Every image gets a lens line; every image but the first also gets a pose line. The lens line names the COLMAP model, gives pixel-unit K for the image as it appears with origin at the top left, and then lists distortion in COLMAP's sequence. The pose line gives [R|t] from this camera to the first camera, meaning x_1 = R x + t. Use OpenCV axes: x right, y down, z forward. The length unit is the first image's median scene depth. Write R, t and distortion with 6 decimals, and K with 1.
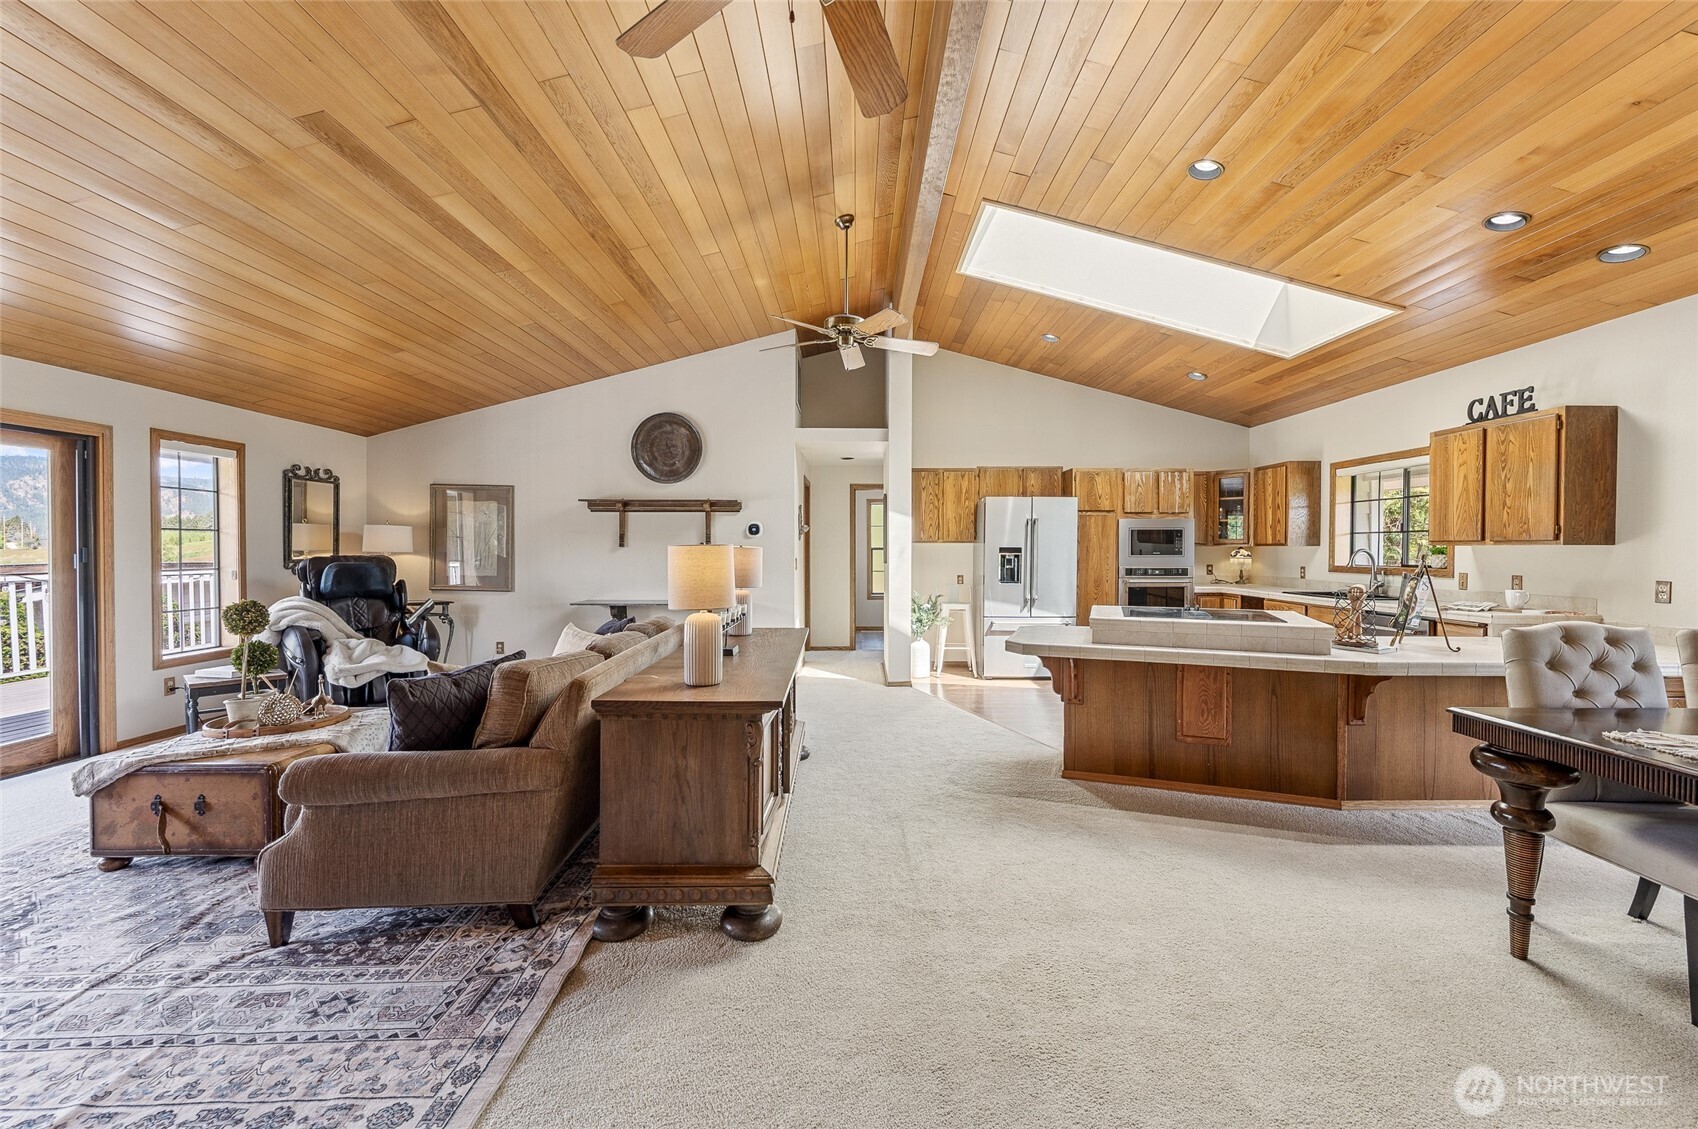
lens RADIAL K [[678.9, 0, 860.5], [0, 678.9, 558.4], [0, 0, 1]] dist [-0.000227, 0.000575]
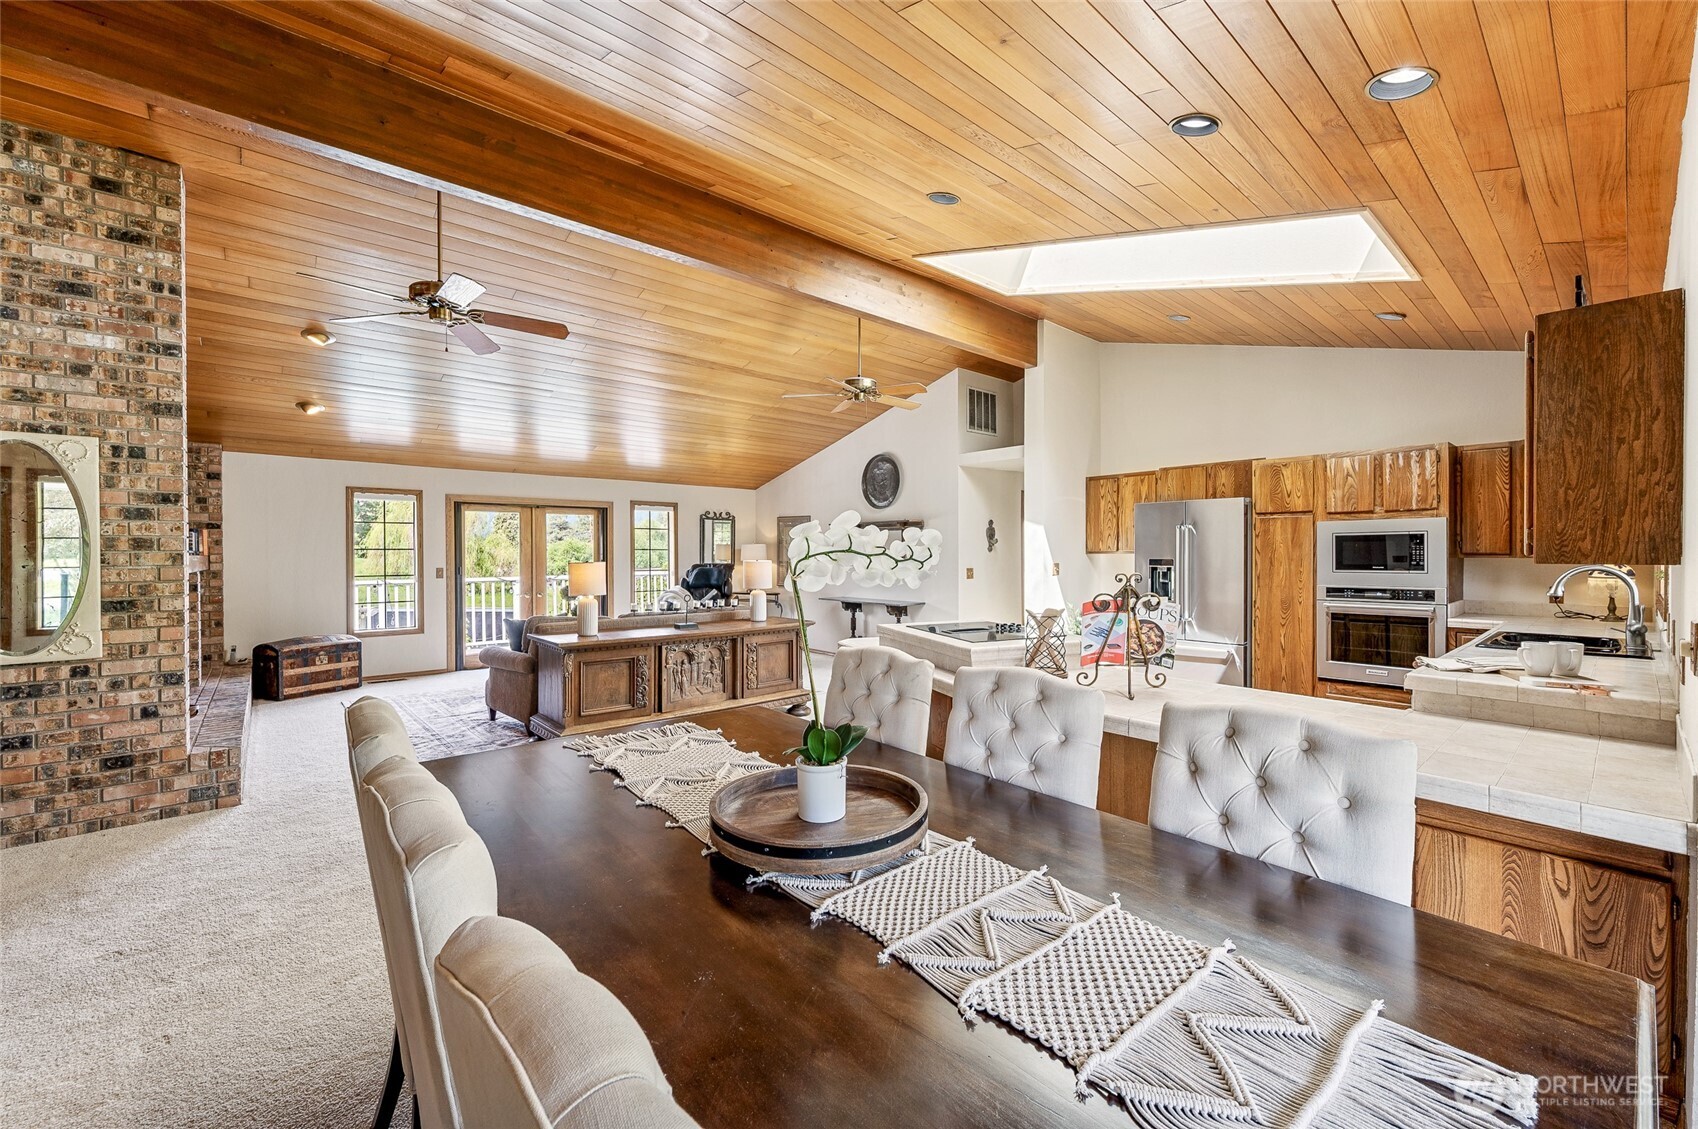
lens RADIAL K [[678.9, 0, 865.0], [0, 678.9, 553.7], [0, 0, 1]] dist [-0.000227, 0.000575]
pose [[0.658468, -0.002880, -0.752603, 0.962896], [-0.008360, 0.999903, -0.011140, -0.015304], [0.752562, 0.013628, 0.658380, 0.190428]]
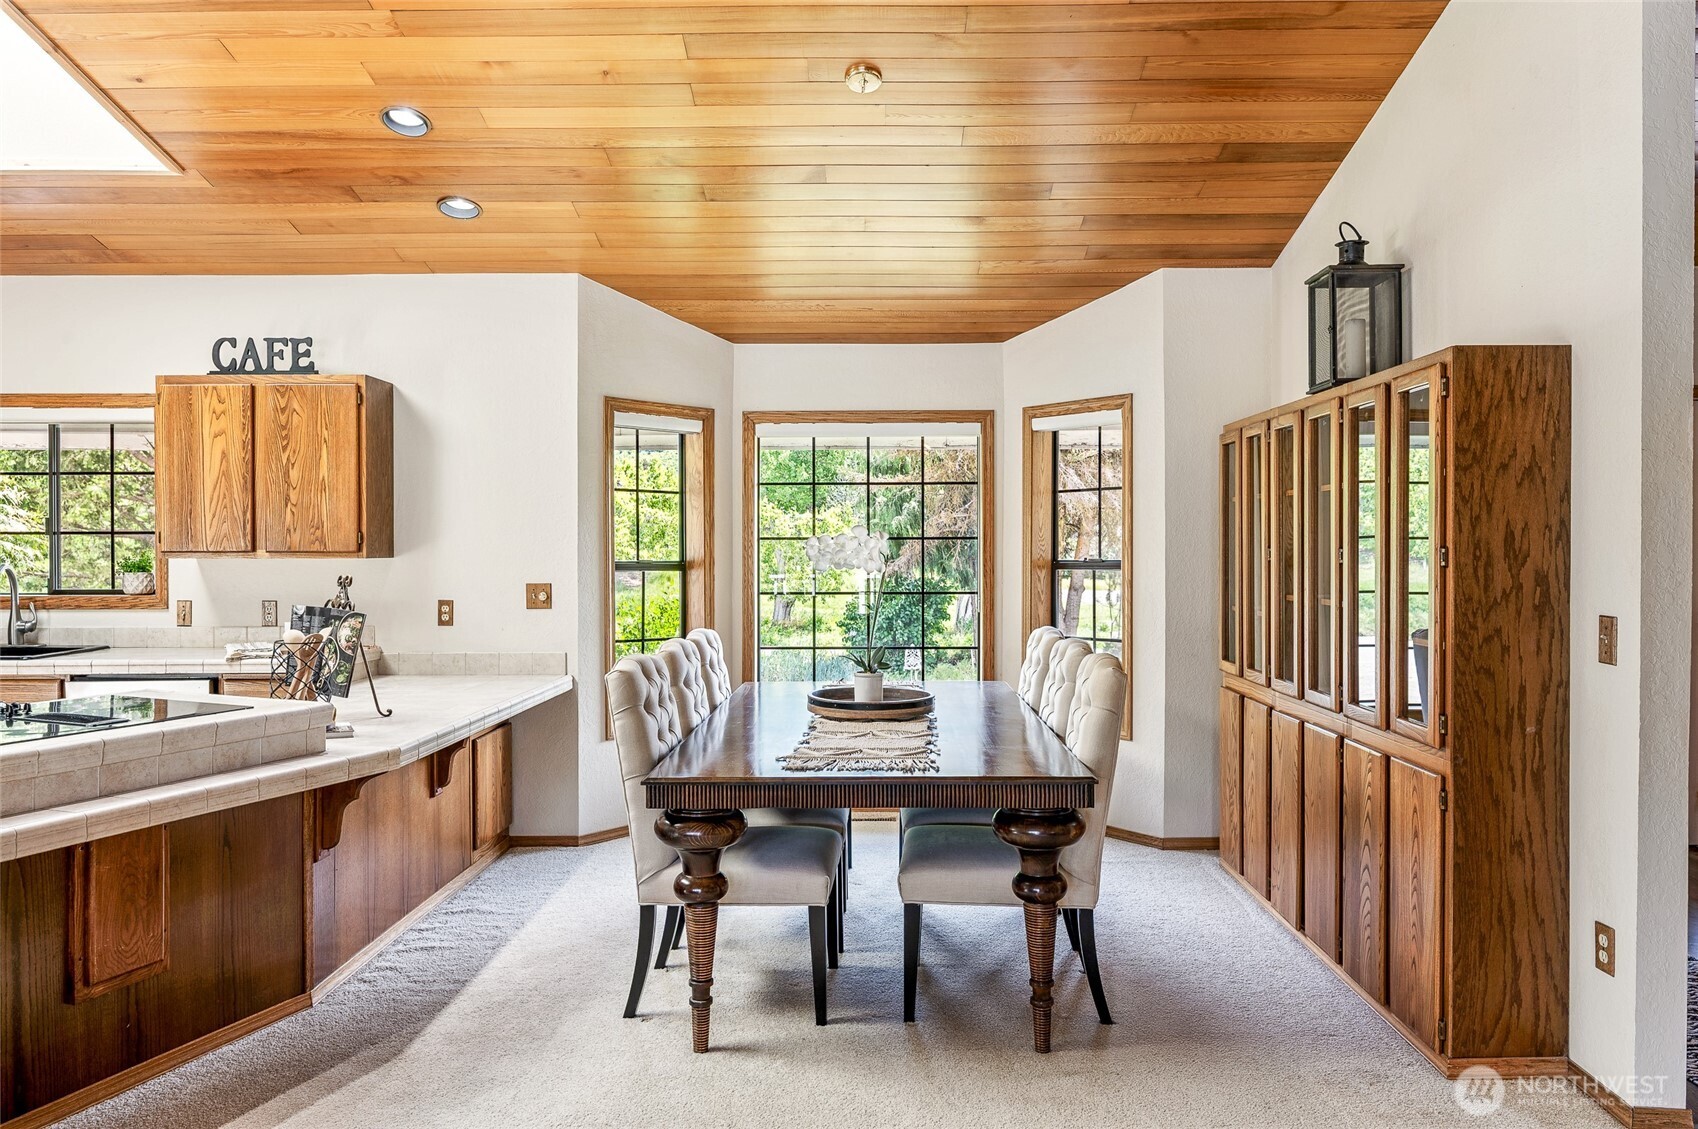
lens RADIAL K [[1215.1, 0, 854.5], [0, 1215.1, 557.7], [0, 0, 1]] dist [-0.001788, -0.002181]
pose [[0.026546, -0.012184, 0.999573, -0.267333], [0.017138, 0.999784, 0.011731, -0.024161], [-0.999501, 0.016819, 0.026749, 0.370002]]
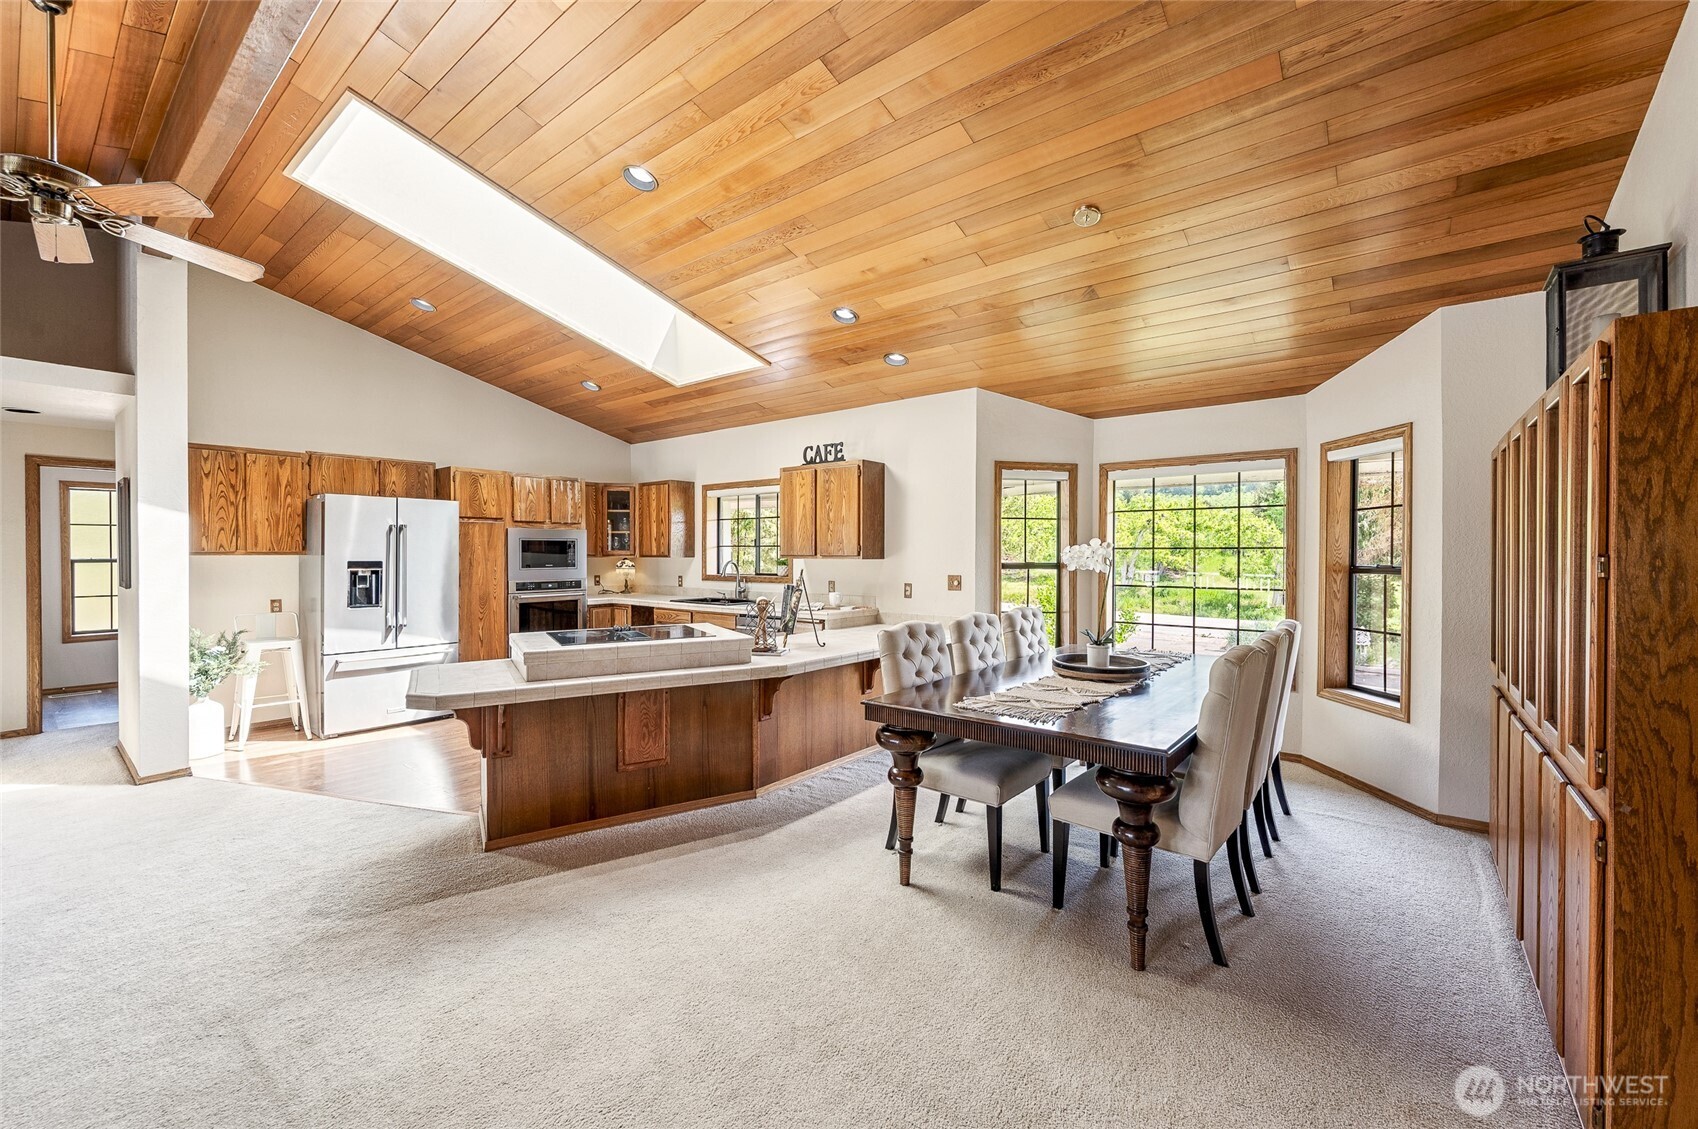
lens RADIAL K [[678.9, 0, 856.8], [0, 678.9, 557.6], [0, 0, 1]] dist [-0.000227, 0.000575]
pose [[0.625396, -0.006233, 0.780283, -0.048664], [0.011816, 0.999929, -0.001482, -0.019071], [-0.780218, 0.010147, 0.625425, 0.123706]]
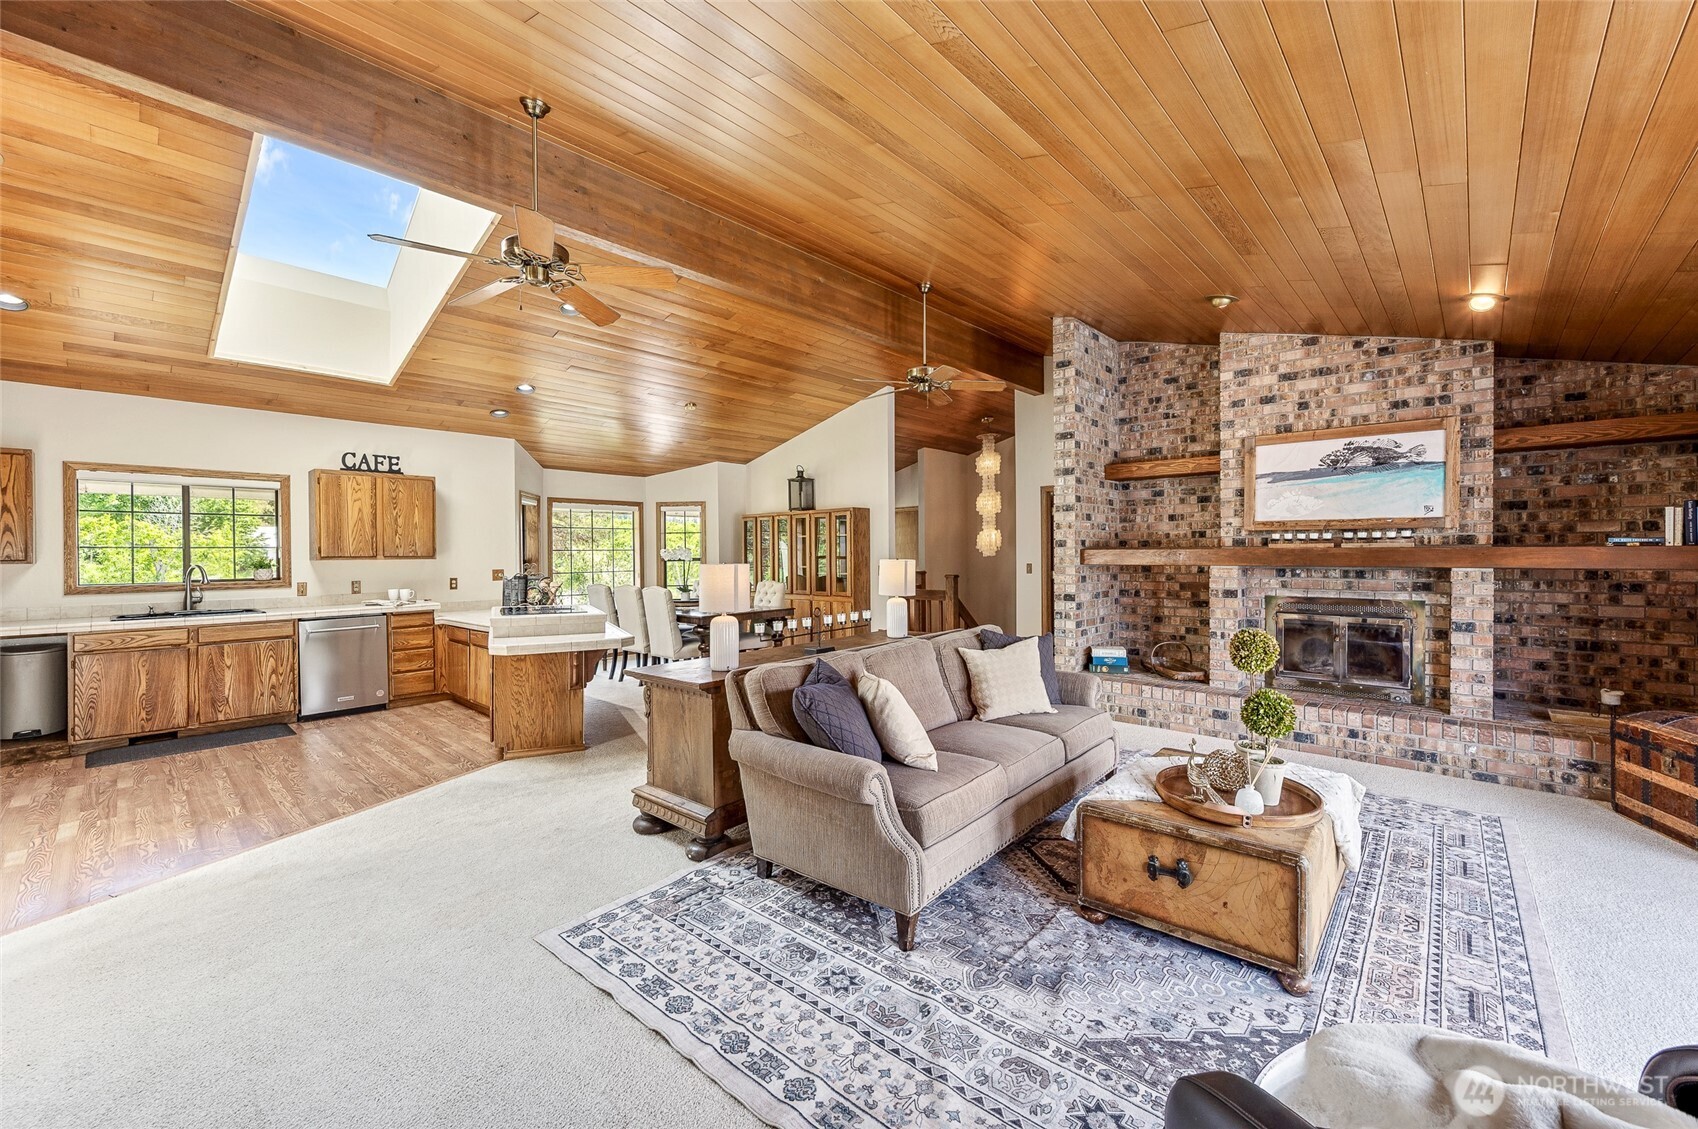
lens RADIAL K [[678.9, 0, 855.2], [0, 678.9, 555.5], [0, 0, 1]] dist [-0.000227, 0.000575]
pose [[-0.730472, -0.000255, 0.682942, -0.776095], [0.016781, 0.999691, 0.018323, -0.037634], [-0.682736, 0.024845, -0.730243, 1.340281]]
